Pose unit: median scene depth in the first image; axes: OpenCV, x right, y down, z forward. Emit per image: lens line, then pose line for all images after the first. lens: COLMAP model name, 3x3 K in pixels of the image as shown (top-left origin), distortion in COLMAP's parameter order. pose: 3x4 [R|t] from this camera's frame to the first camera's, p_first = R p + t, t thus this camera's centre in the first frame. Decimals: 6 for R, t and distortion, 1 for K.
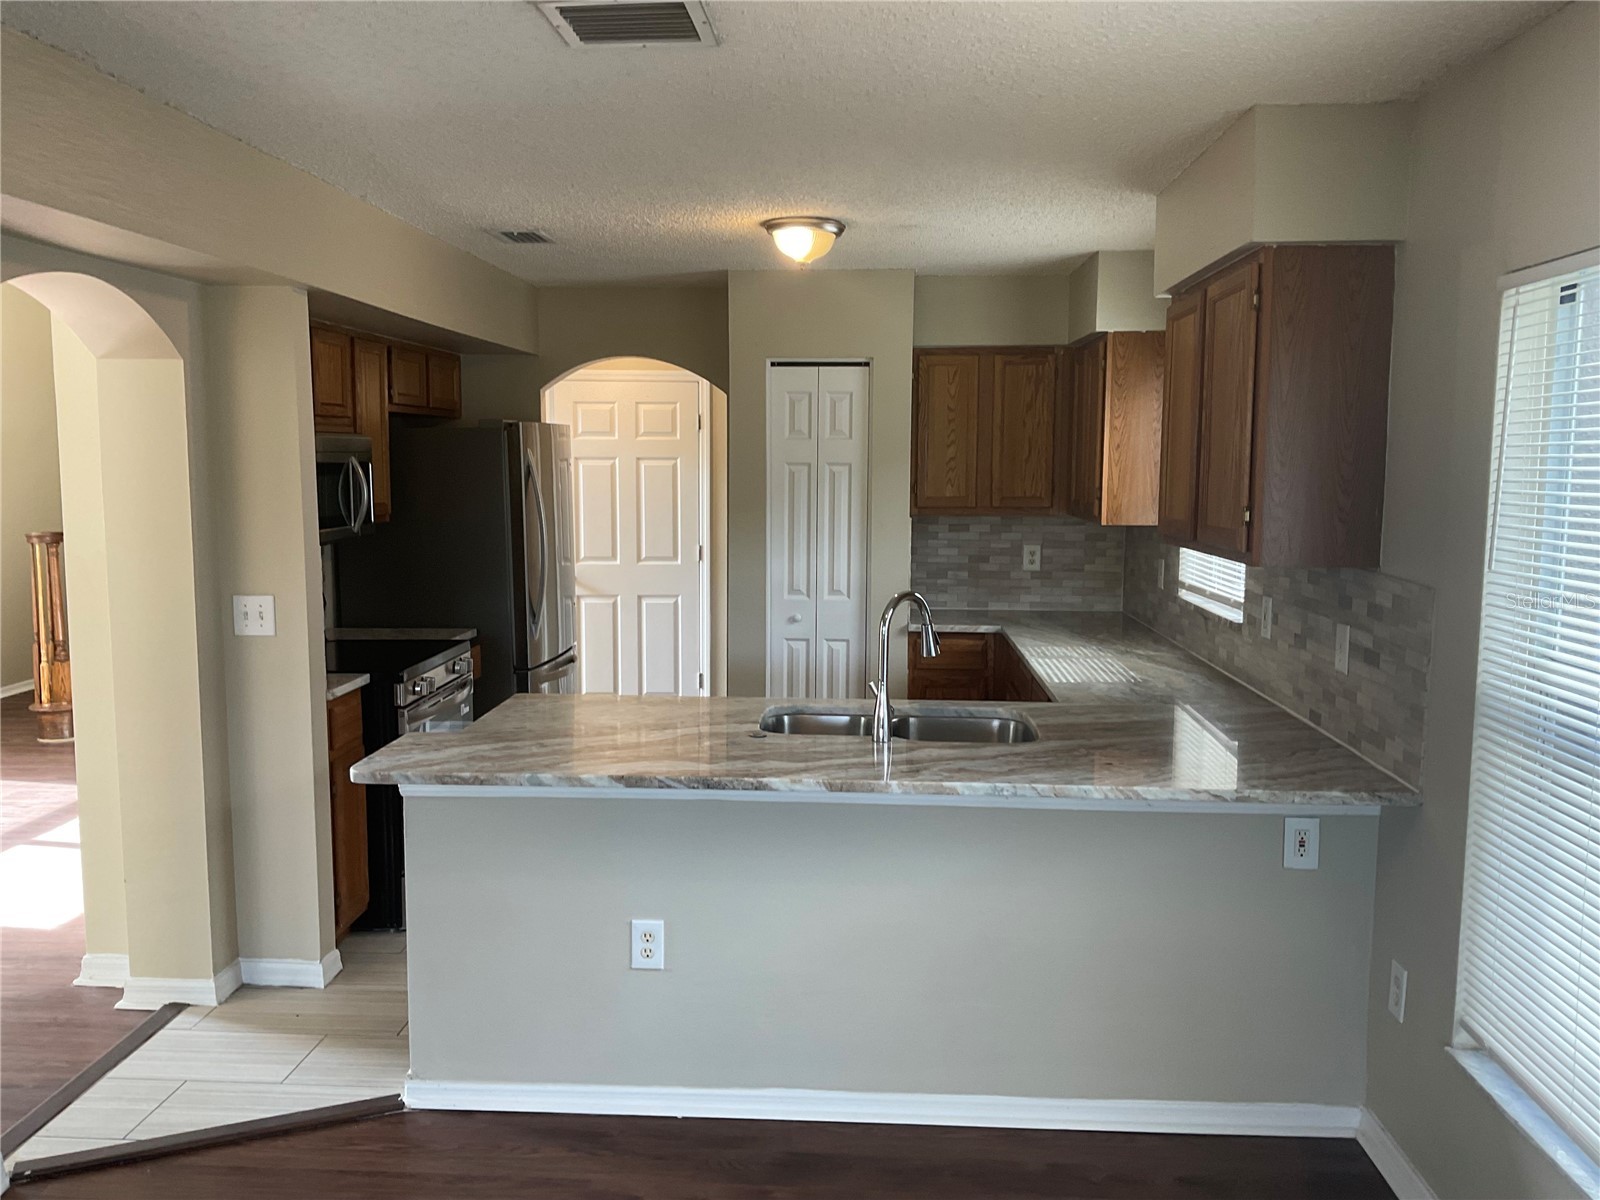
lens RADIAL K [[1334.1, 0, 802.4], [0, 1334.1, 599.8], [0, 0, 1]] dist [0.041956, -0.076060]
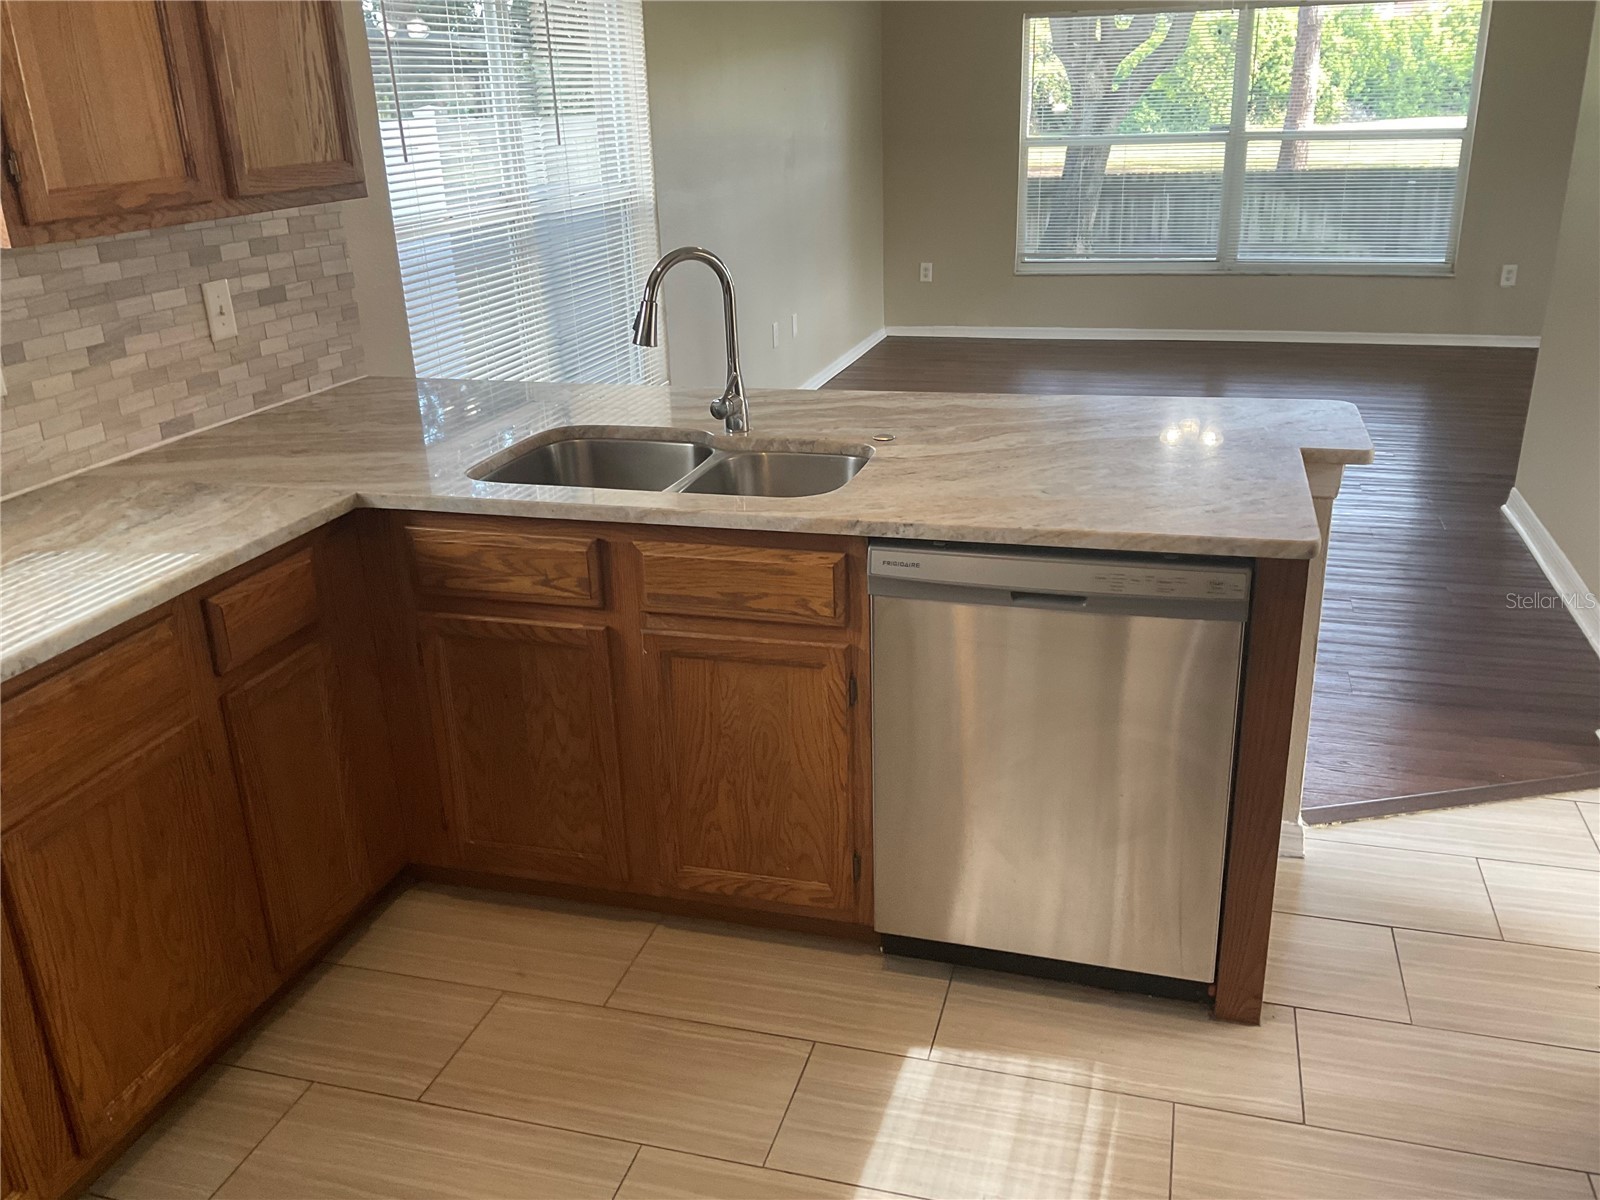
lens RADIAL K [[1334.1, 0, 816.9], [0, 1334.1, 603.9], [0, 0, 1]] dist [0.041956, -0.076060]
pose [[-0.963641, -0.074817, 0.256511, -0.176198], [0.052832, 0.887695, 0.457391, -0.149719], [-0.261924, 0.454312, -0.851467, 1.518600]]
